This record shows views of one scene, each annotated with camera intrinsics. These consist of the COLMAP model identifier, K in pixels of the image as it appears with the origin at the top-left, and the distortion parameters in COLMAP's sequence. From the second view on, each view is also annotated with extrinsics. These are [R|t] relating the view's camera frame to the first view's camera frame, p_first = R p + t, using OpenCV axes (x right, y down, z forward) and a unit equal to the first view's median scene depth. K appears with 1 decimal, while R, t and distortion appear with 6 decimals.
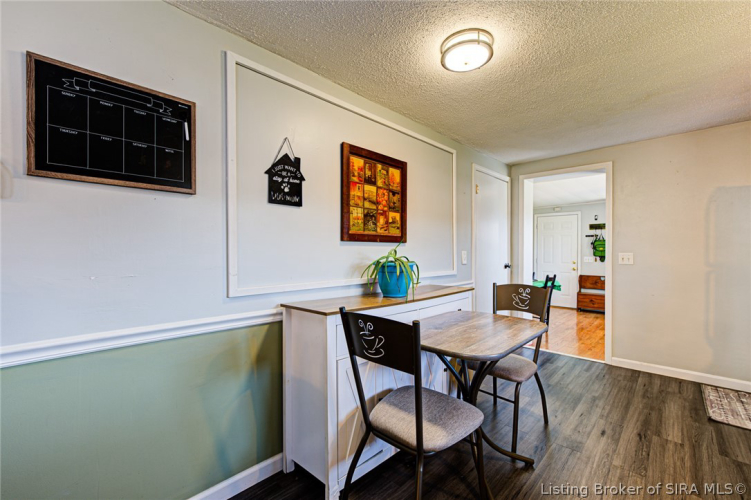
lens RADIAL K [[318.9, 0, 375.5], [0, 318.9, 250.0], [0, 0, 1]] dist [0.000961, 0.000209]
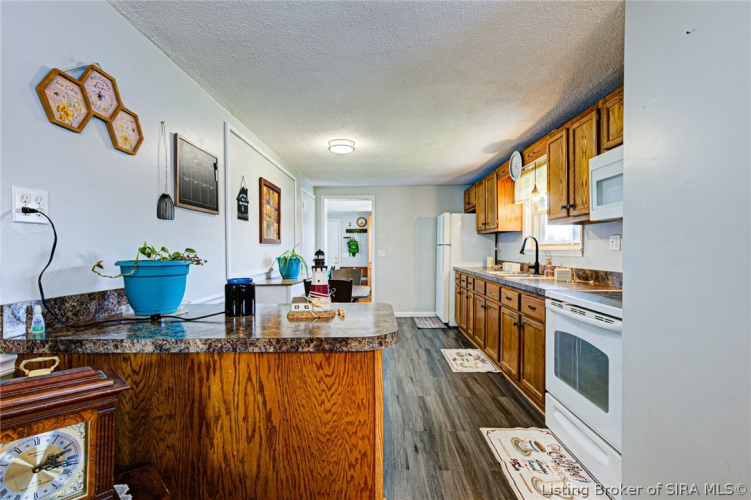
lens RADIAL K [[354.9, 0, 375.5], [0, 354.9, 250.0], [0, 0, 1]] dist [0.000275, -0.000063]
pose [[0.731258, -0.007622, 0.682058, -0.705483], [0.004414, 0.999970, 0.006443, -0.004015], [-0.682086, -0.001701, 0.731270, -0.486437]]
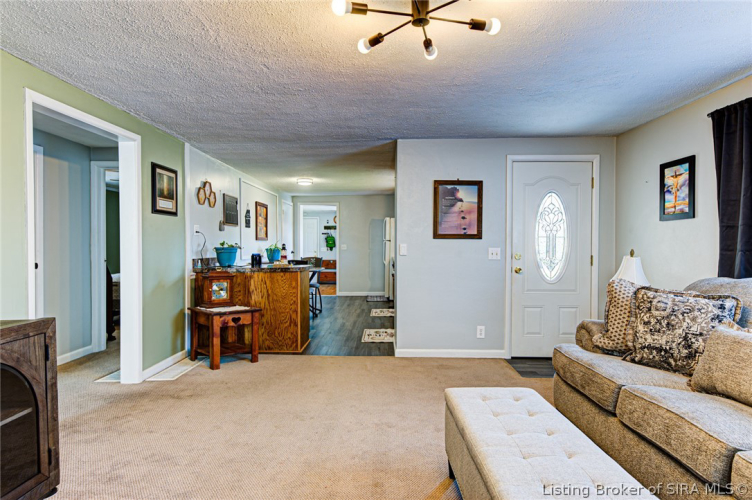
lens RADIAL K [[439.5, 0, 376.0], [0, 439.5, 250.0], [0, 0, 1]] dist [-0.000209, 0.000059]
pose [[0.736911, -0.014536, 0.675833, -1.477576], [0.004162, 0.999847, 0.016967, -0.004218], [-0.675977, -0.009690, 0.736859, -1.856966]]
